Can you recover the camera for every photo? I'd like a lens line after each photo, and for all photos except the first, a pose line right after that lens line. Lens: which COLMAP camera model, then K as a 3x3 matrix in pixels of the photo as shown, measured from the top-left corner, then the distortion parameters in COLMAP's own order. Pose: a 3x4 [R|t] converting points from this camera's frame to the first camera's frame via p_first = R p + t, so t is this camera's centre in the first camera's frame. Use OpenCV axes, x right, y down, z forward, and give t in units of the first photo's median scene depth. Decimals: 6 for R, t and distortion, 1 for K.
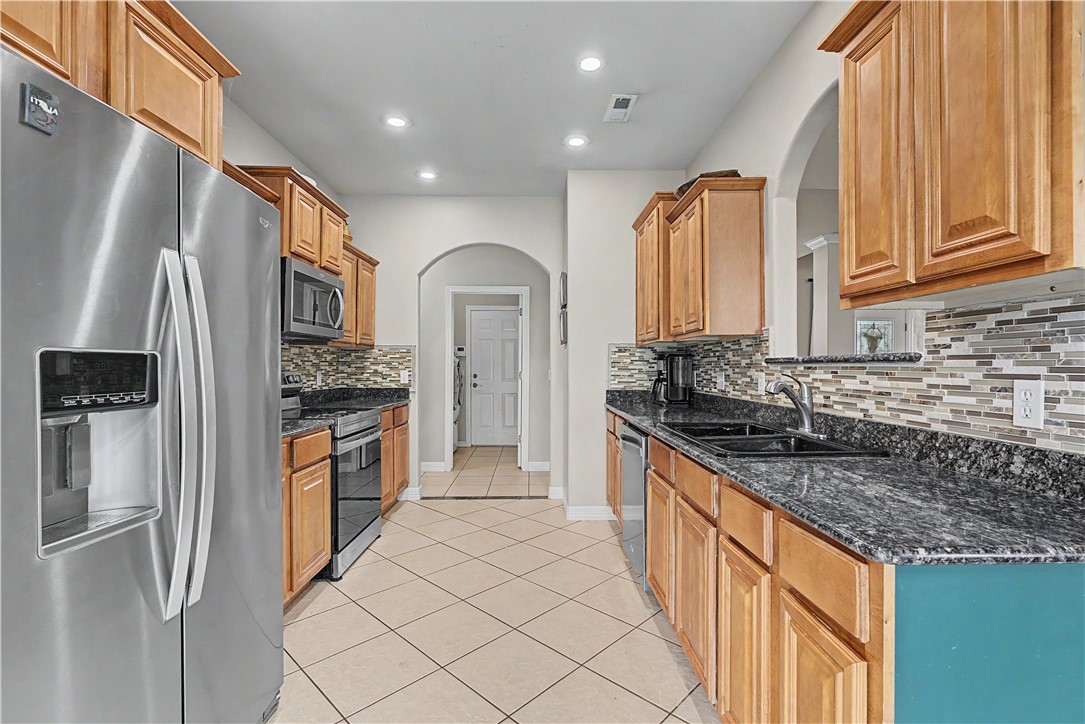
lens RADIAL K [[499.1, 0, 542.5], [0, 499.1, 365.2], [0, 0, 1]] dist [0.000886, 0.000013]
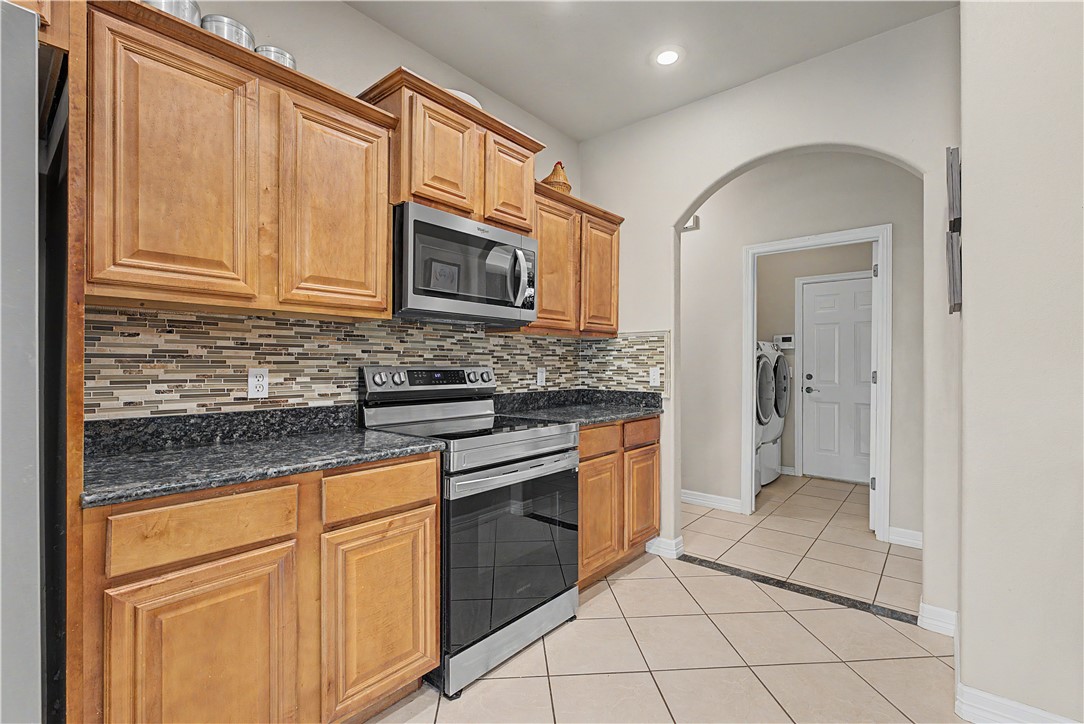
lens RADIAL K [[480.8, 0, 541.4], [0, 480.8, 365.7], [0, 0, 1]] dist [-0.001002, -0.000572]
pose [[0.749416, 0.001938, -0.662097, 0.048135], [0.000238, 0.999995, 0.003196, 0.006242], [0.662100, -0.002553, 0.749411, 0.395820]]
